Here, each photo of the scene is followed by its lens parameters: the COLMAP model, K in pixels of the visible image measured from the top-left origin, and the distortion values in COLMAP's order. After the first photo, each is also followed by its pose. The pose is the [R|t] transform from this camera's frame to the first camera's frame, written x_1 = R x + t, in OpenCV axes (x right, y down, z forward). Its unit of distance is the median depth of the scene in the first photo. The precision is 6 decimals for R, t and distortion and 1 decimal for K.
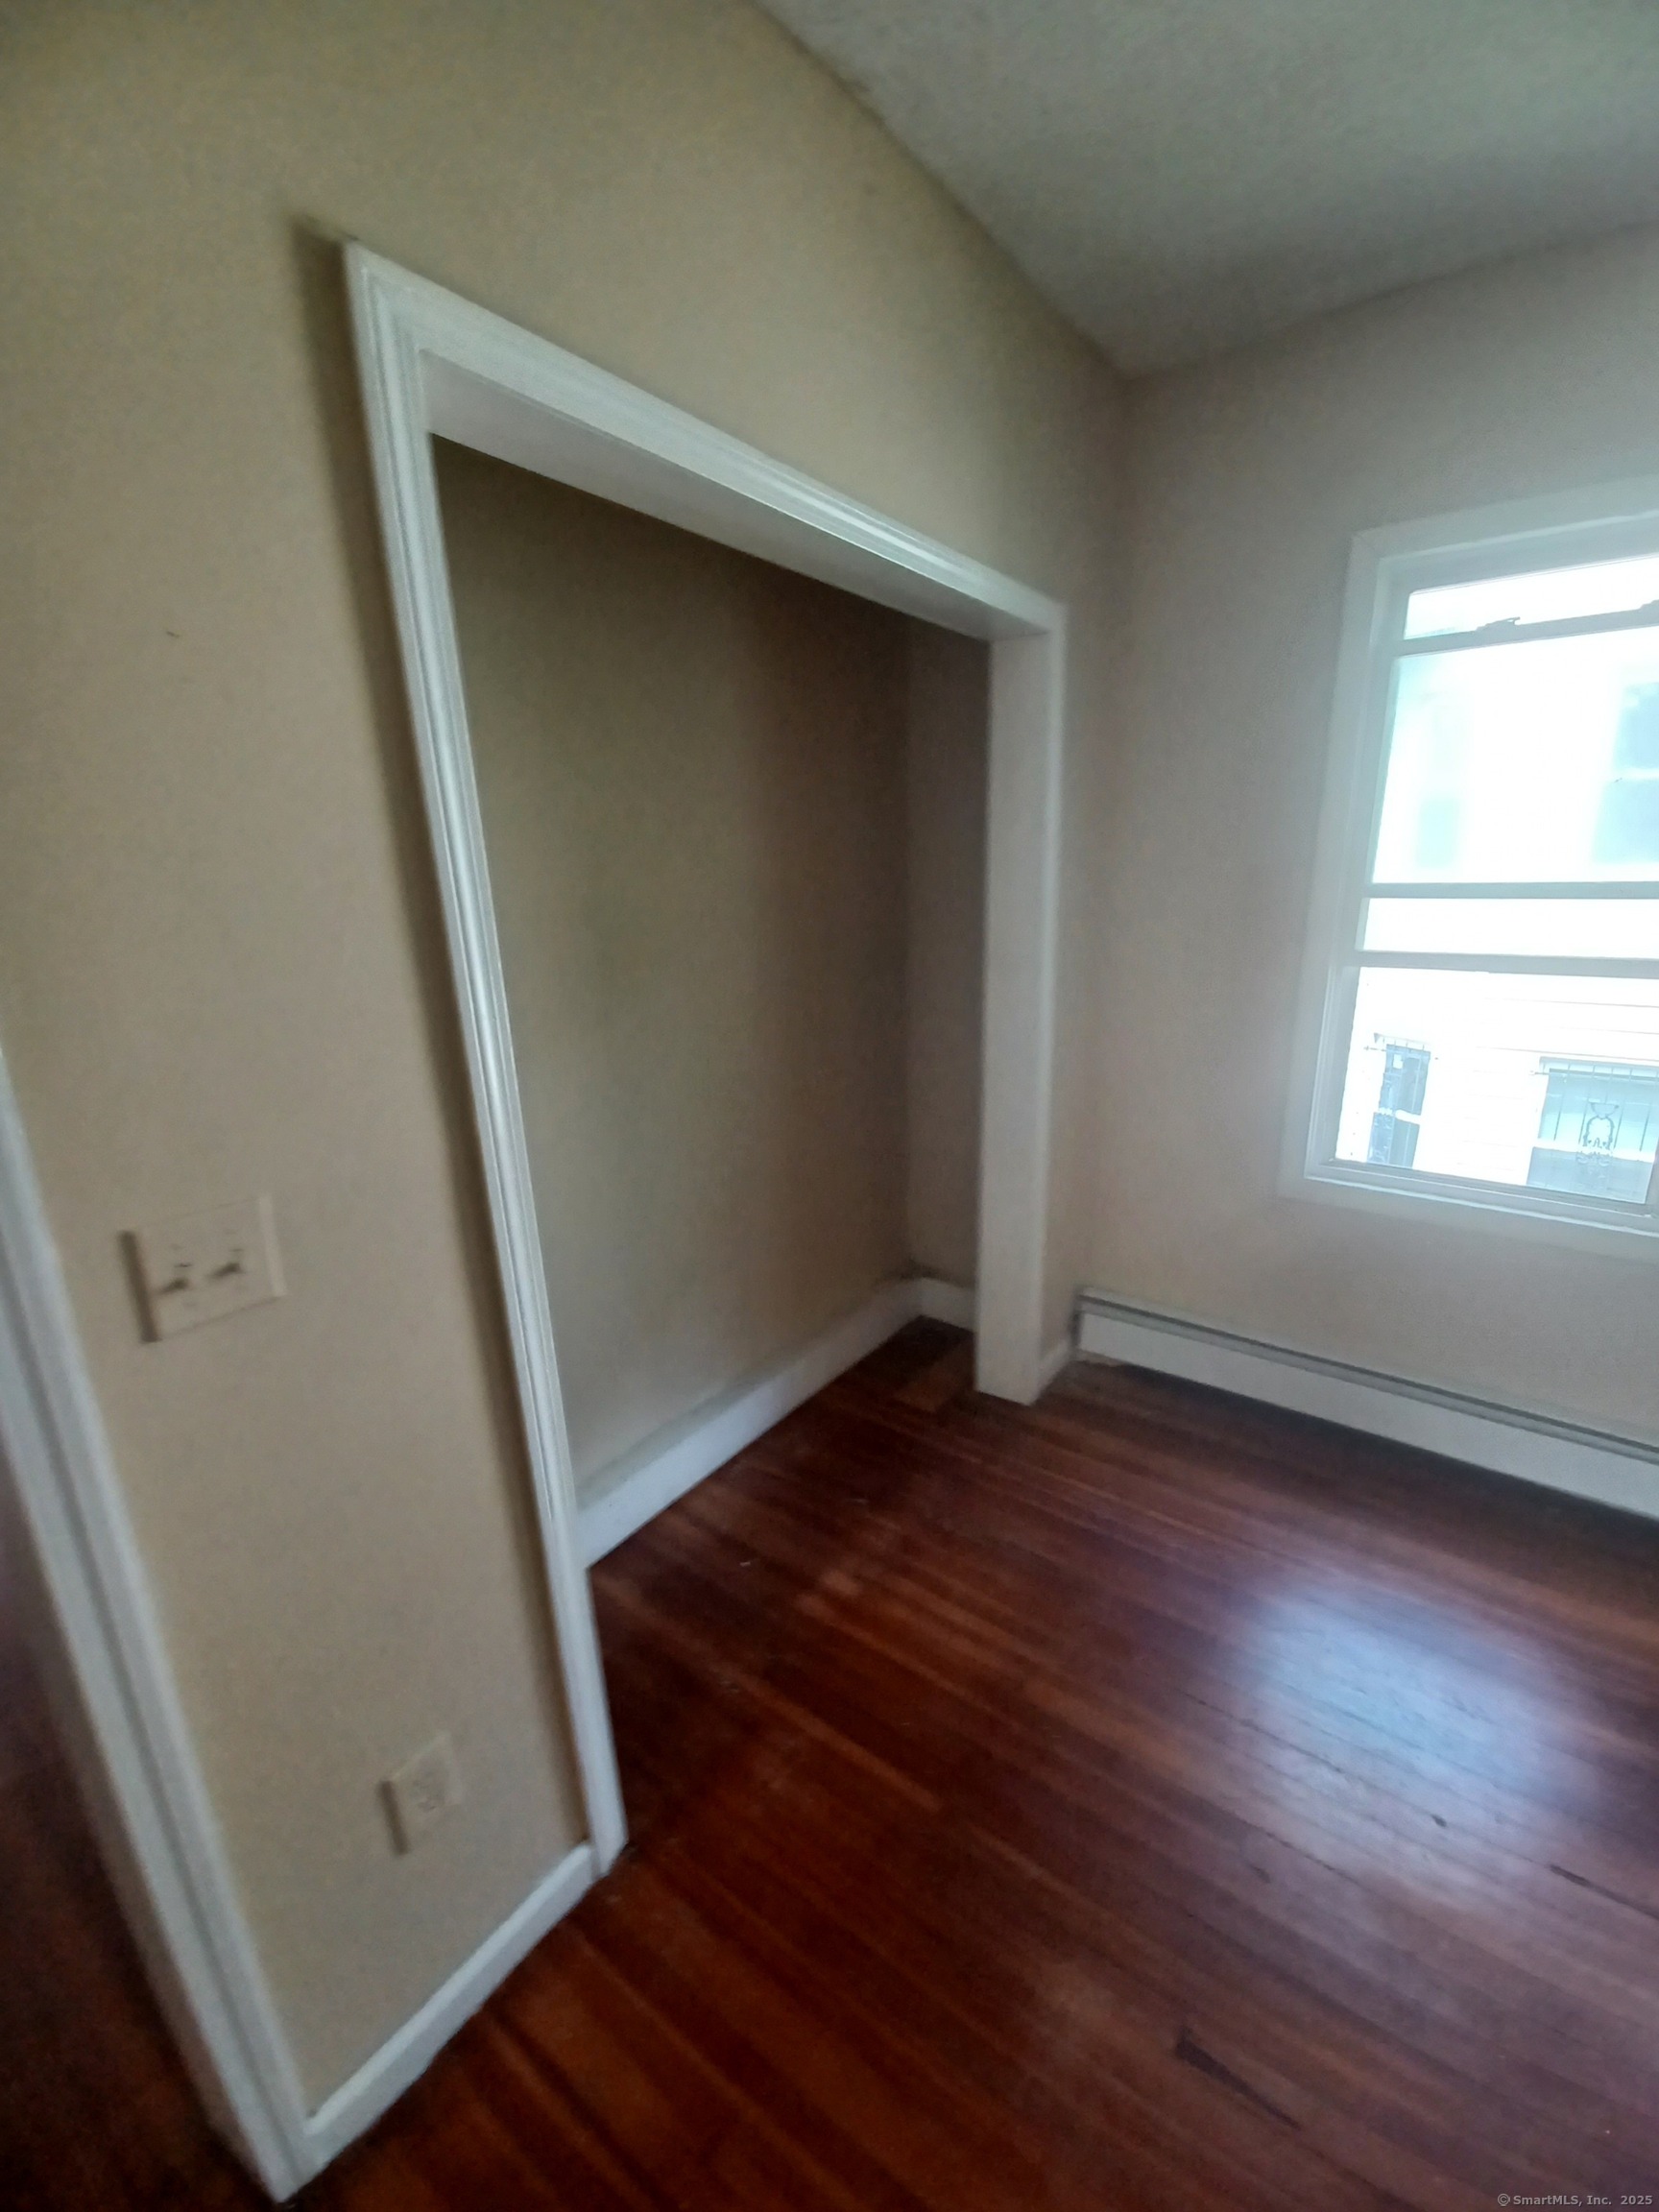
lens RADIAL K [[880.0, 0, 820.1], [0, 880.0, 1128.3], [0, 0, 1]] dist [0.010693, -0.012789]
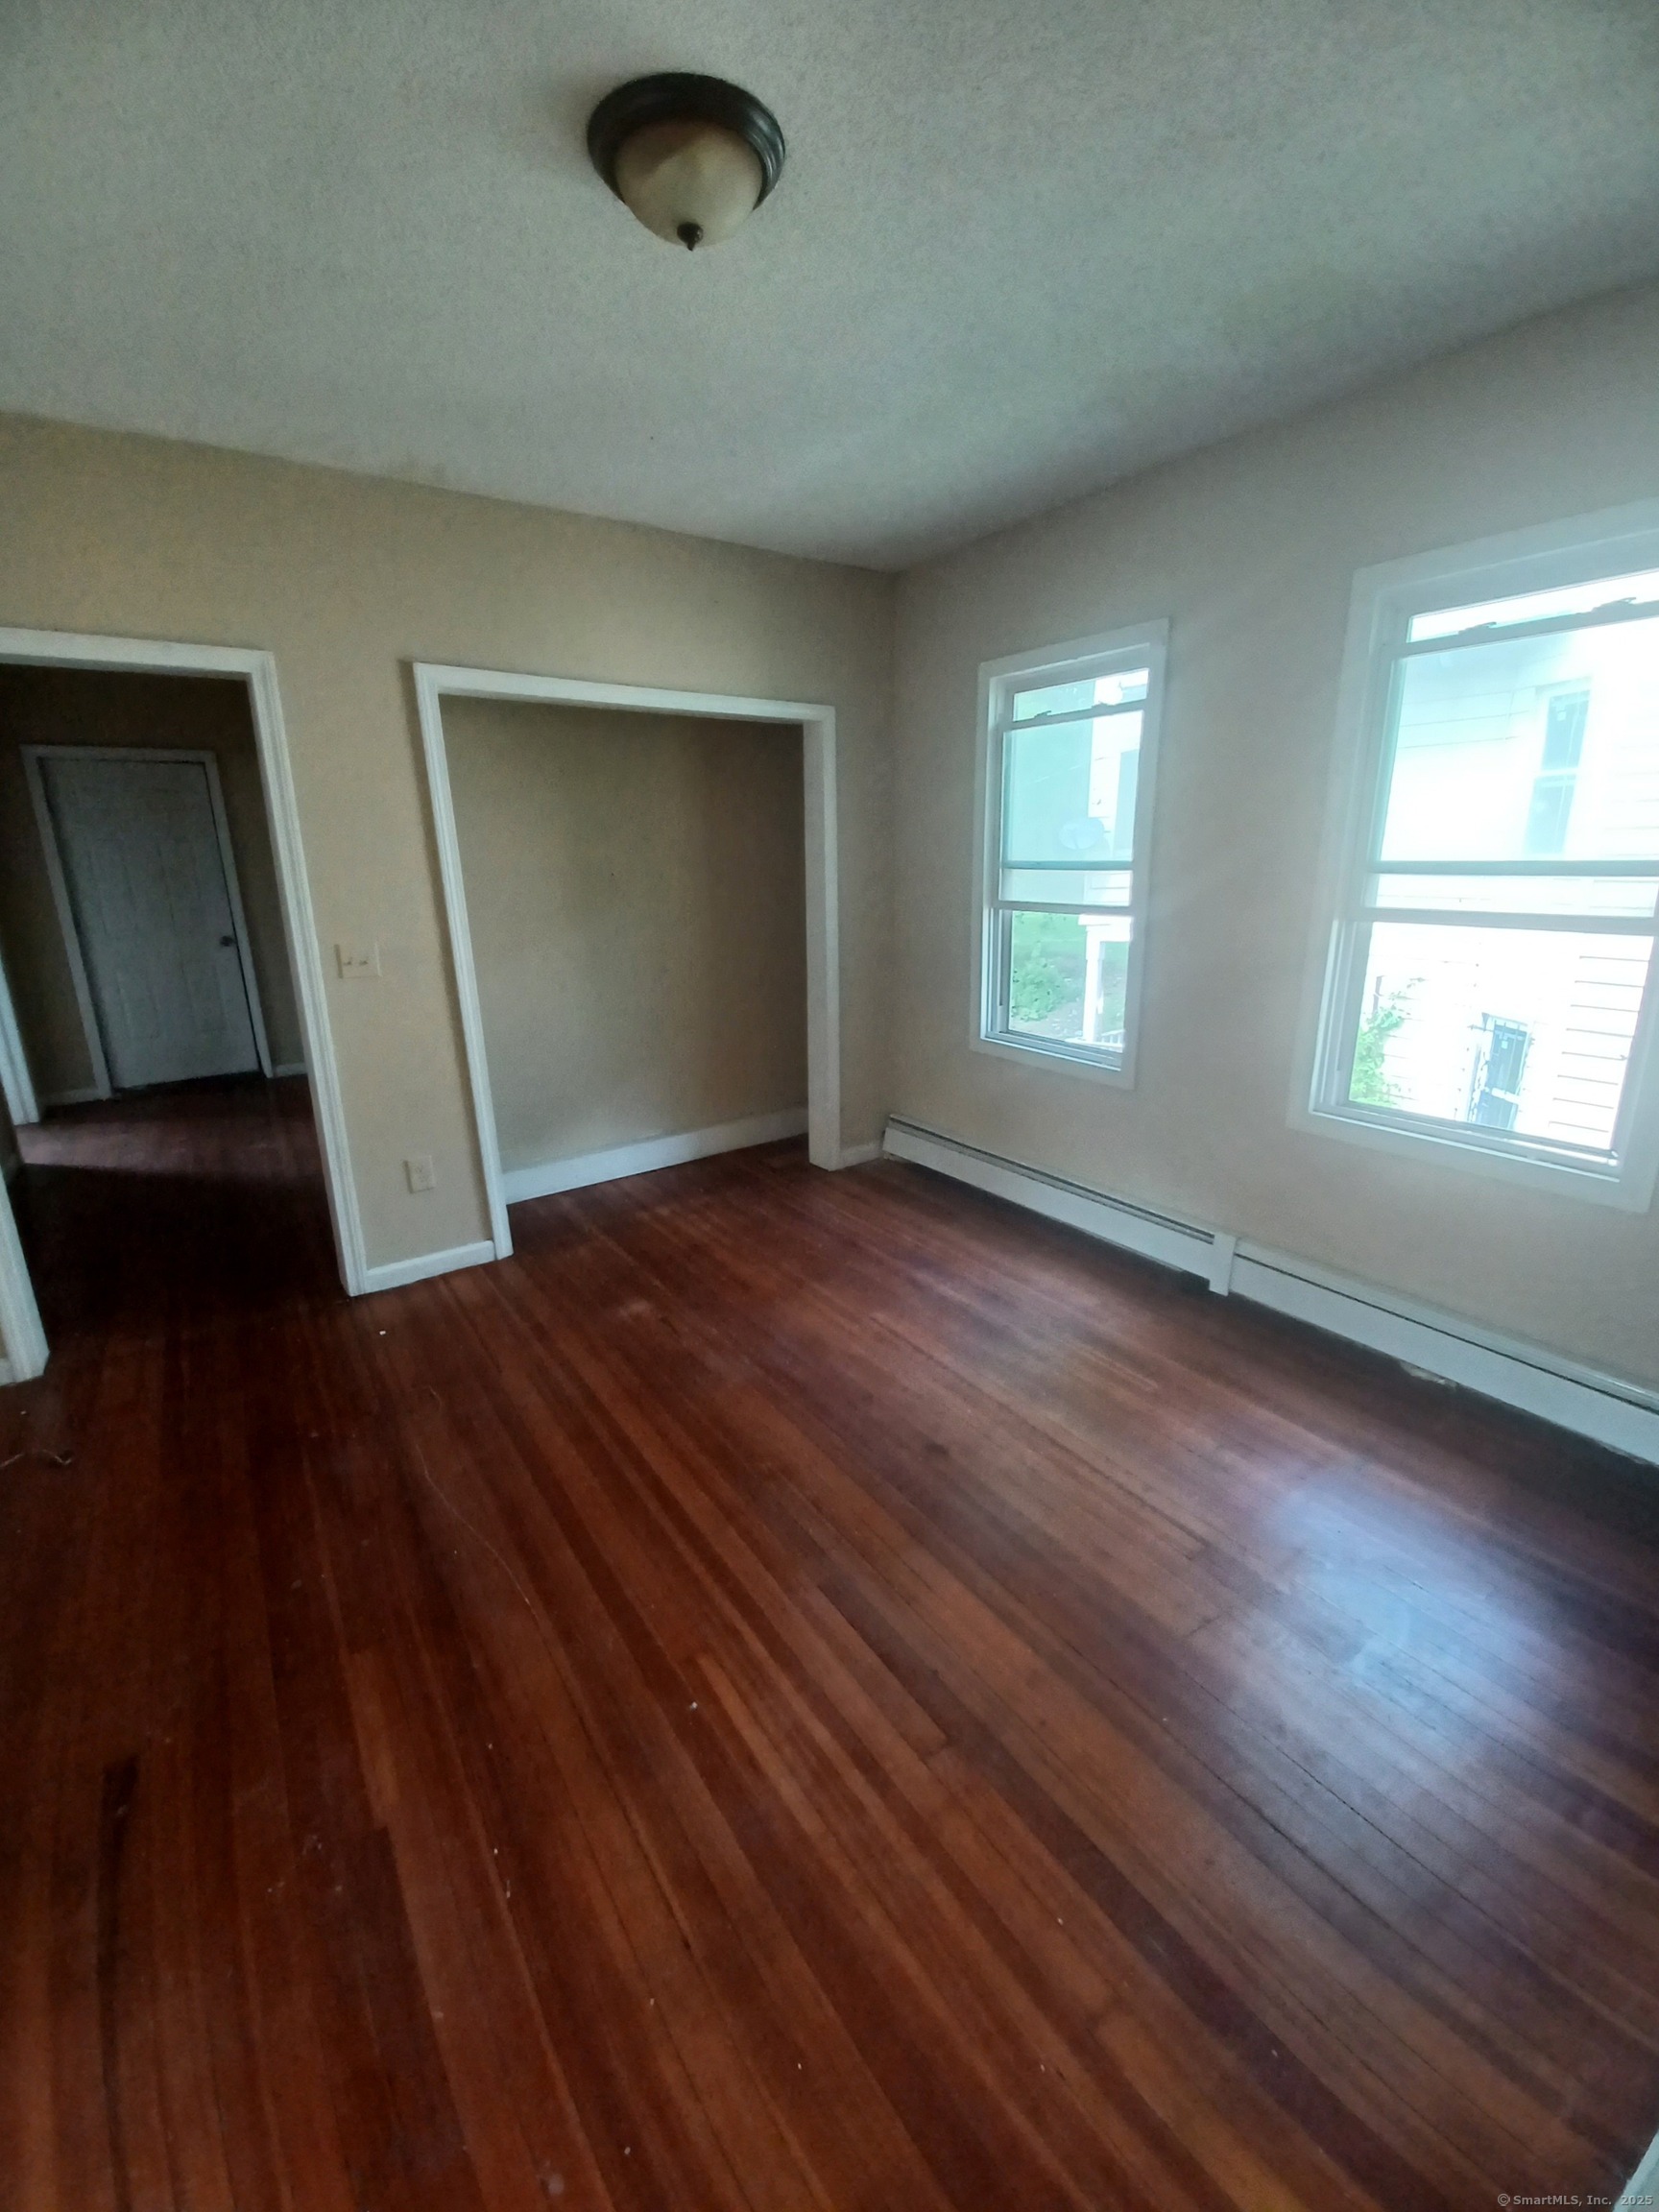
lens RADIAL K [[880.0, 0, 822.8], [0, 880.0, 1117.8], [0, 0, 1]] dist [0.010693, -0.012789]
pose [[0.948623, 0.105771, -0.298205, 0.653053], [-0.100275, 0.994388, 0.033716, 0.150791], [0.300098, -0.002081, 0.953906, -0.529522]]
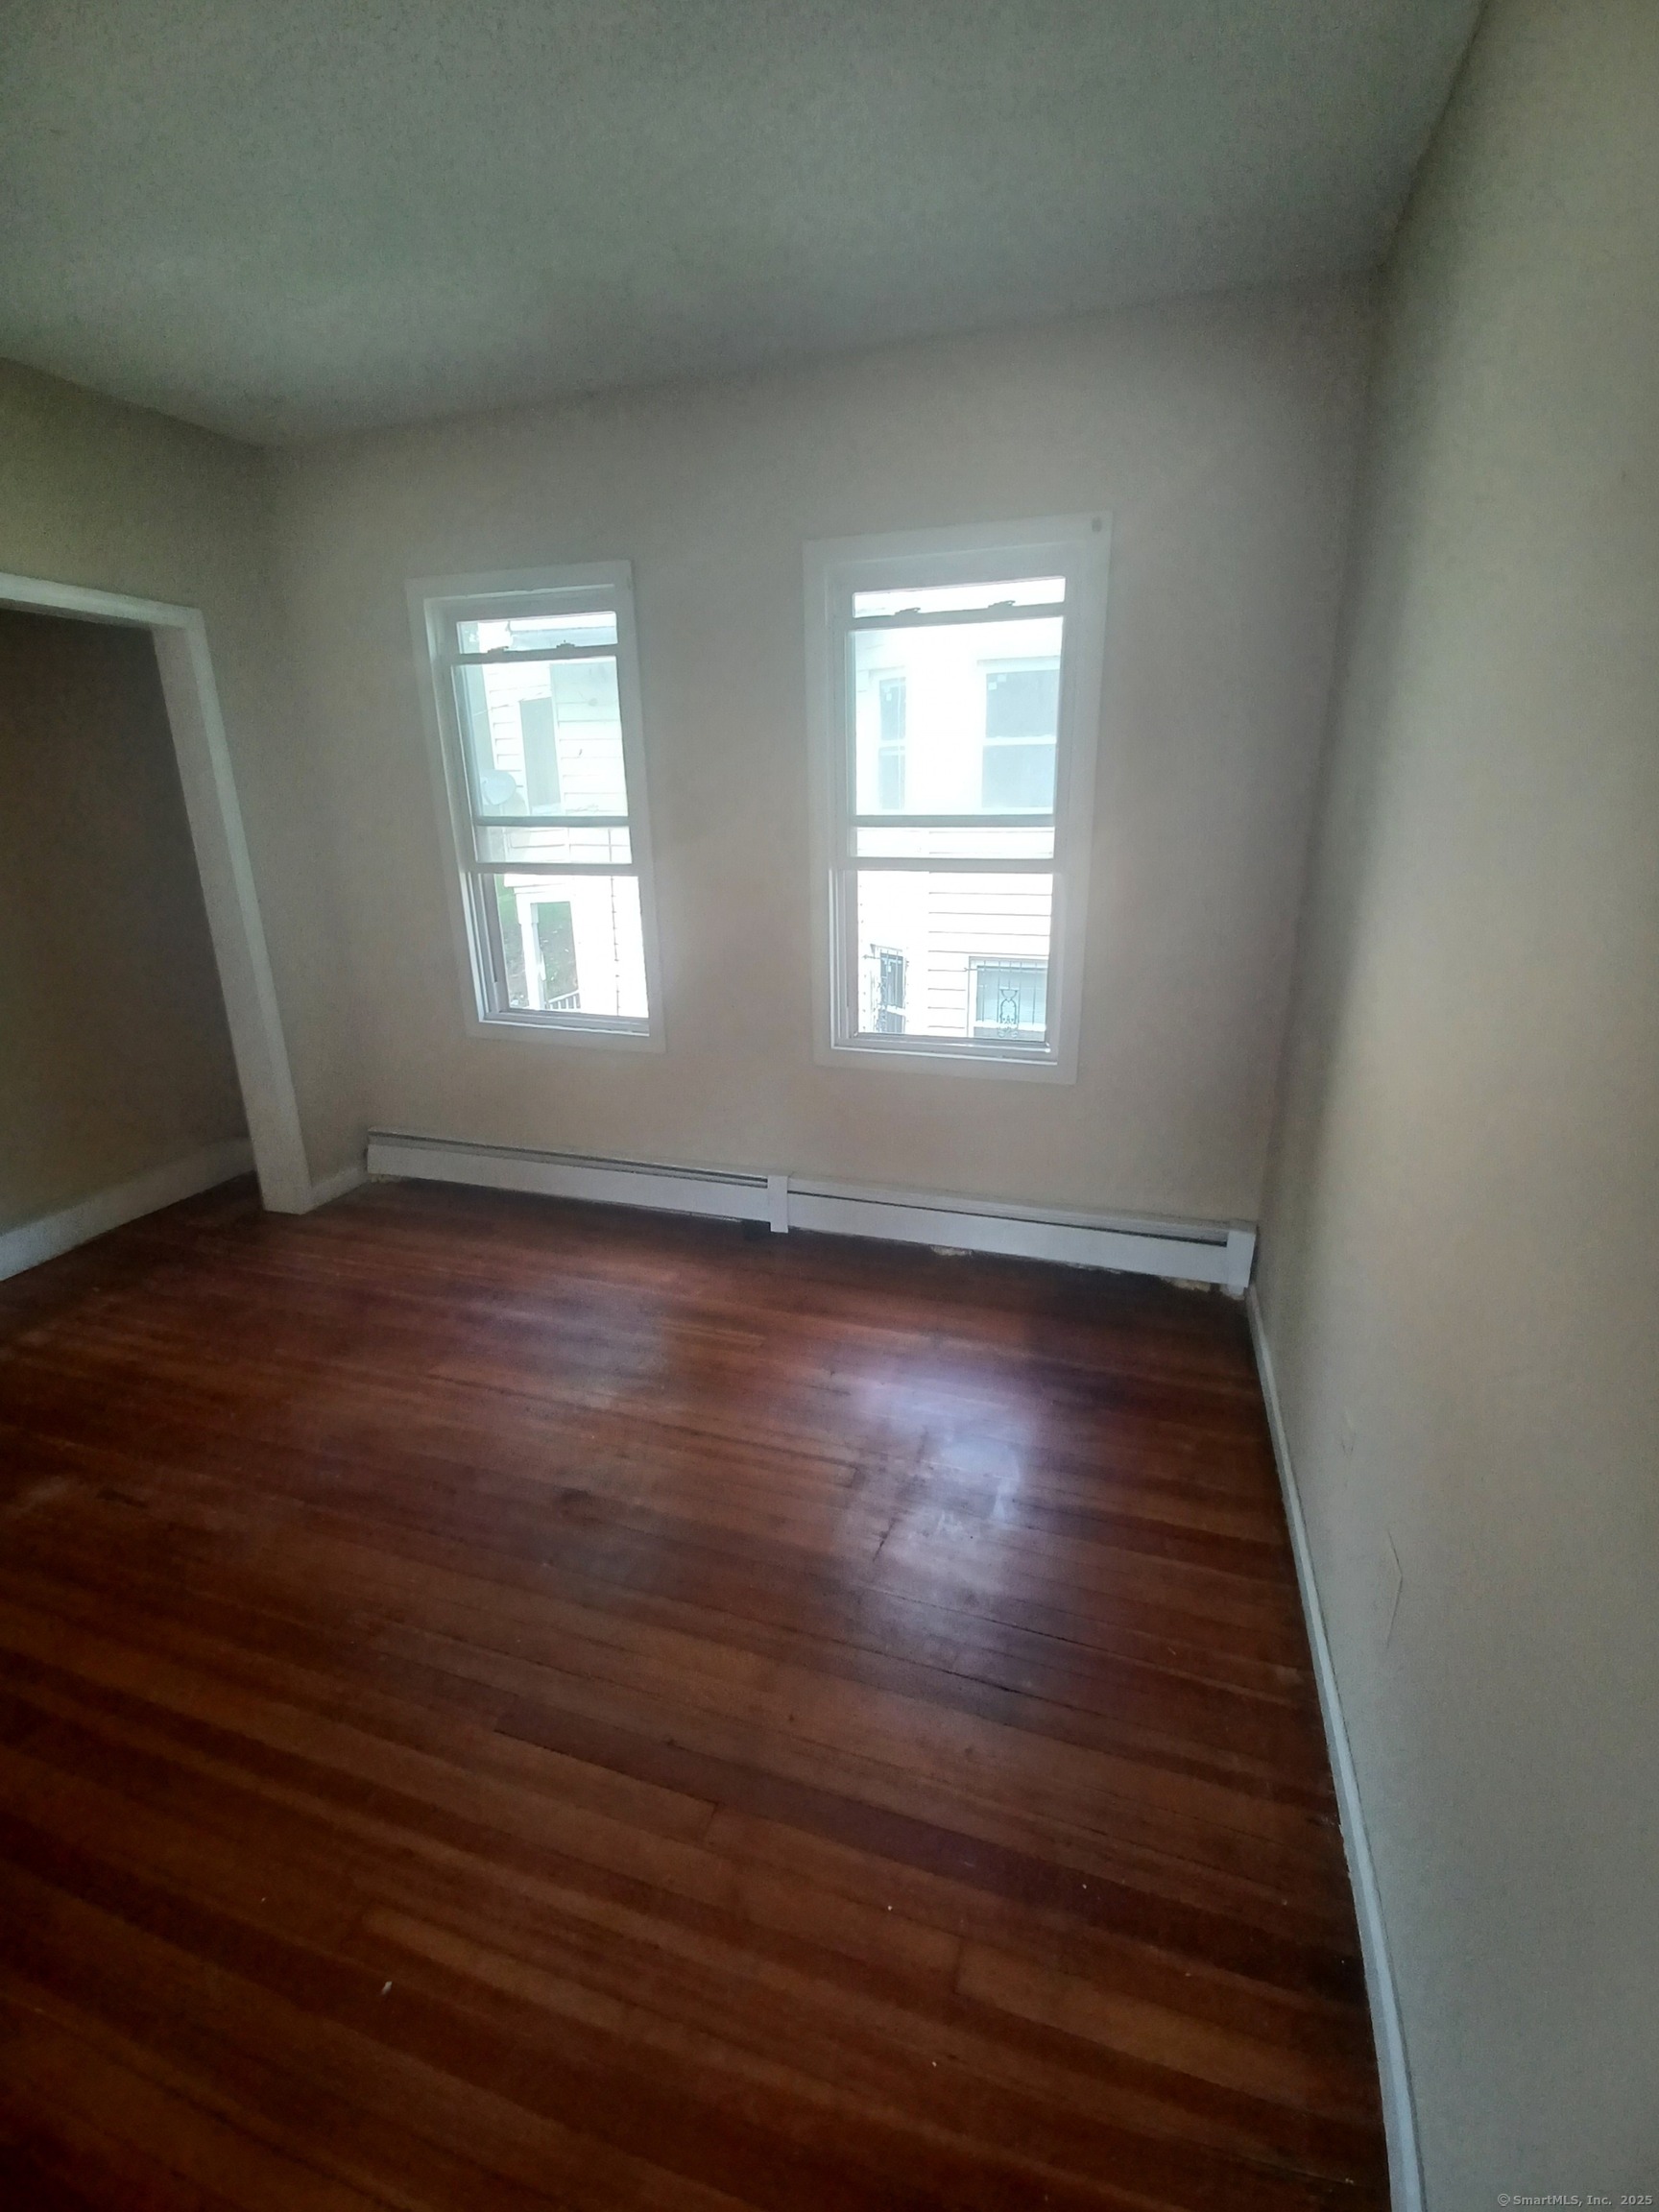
lens RADIAL K [[880.0, 0, 830.0], [0, 880.0, 1097.5], [0, 0, 1]] dist [0.010693, -0.012789]
pose [[0.937930, -0.089873, 0.334978, 0.508362], [0.077370, 0.995722, 0.050513, 0.129224], [-0.338085, -0.021461, 0.940871, -0.441793]]
